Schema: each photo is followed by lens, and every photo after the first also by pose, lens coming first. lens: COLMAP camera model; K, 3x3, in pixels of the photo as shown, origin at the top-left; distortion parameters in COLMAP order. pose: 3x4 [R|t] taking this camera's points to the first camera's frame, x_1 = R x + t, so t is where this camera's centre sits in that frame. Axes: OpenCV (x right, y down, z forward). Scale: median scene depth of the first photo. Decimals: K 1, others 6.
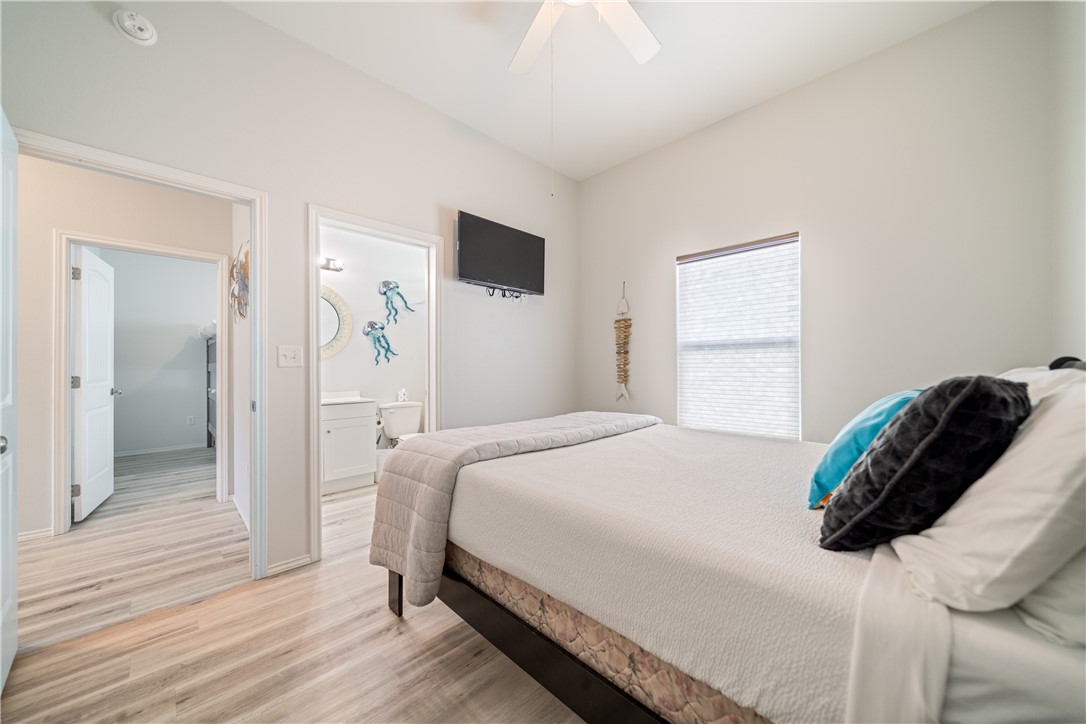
lens RADIAL K [[392.6, 0, 544.7], [0, 392.6, 364.1], [0, 0, 1]] dist [-0.000913, -0.000003]
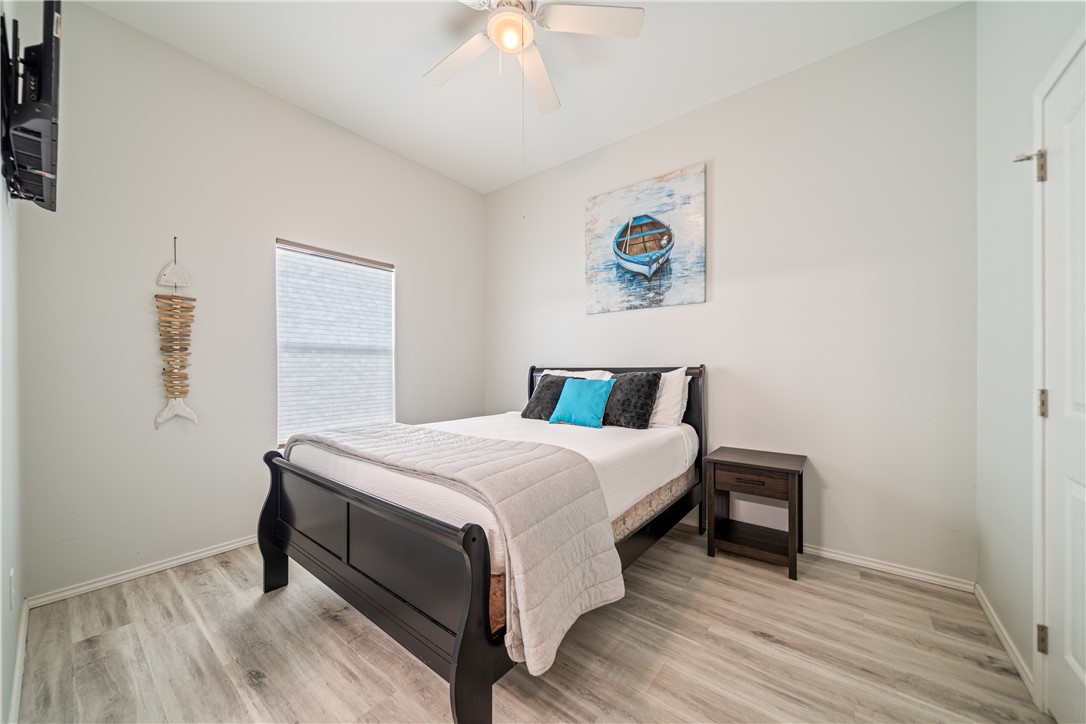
lens RADIAL K [[392.6, 0, 543.0], [0, 392.6, 367.3], [0, 0, 1]] dist [-0.000913, -0.000003]
pose [[-0.127594, 0.005788, 0.991810, -0.603683], [-0.002053, 0.999979, -0.006100, 0.002905], [-0.991824, -0.002815, -0.127579, 0.600039]]
